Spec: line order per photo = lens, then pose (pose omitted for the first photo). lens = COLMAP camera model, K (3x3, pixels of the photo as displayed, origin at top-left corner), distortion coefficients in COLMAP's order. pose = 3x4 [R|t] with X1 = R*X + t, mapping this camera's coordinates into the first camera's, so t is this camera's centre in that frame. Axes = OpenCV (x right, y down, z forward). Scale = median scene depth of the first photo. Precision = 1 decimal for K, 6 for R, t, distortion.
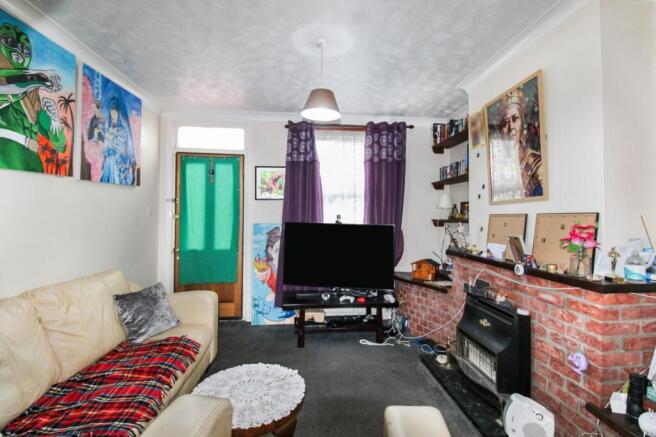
lens RADIAL K [[314.9, 0, 328.2], [0, 314.9, 215.9], [0, 0, 1]] dist [-0.010471, -0.006924]
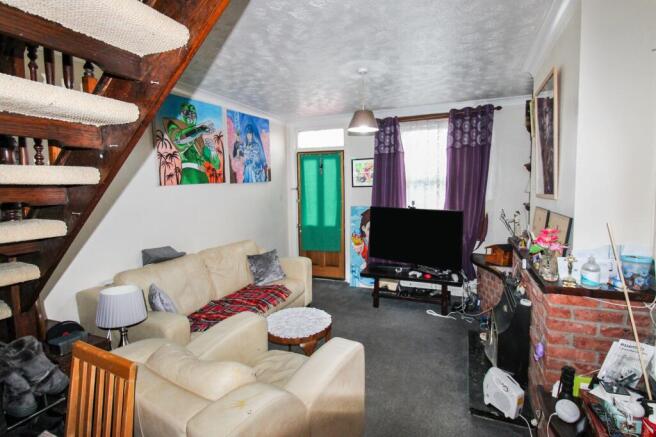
lens RADIAL K [[314.9, 0, 333.7], [0, 314.9, 216.2], [0, 0, 1]] dist [-0.010471, -0.006924]
pose [[0.882236, 0.024388, -0.470176, 0.341486], [0.023838, 0.995063, 0.096344, -0.069867], [0.470204, -0.096206, 0.877299, -0.147653]]
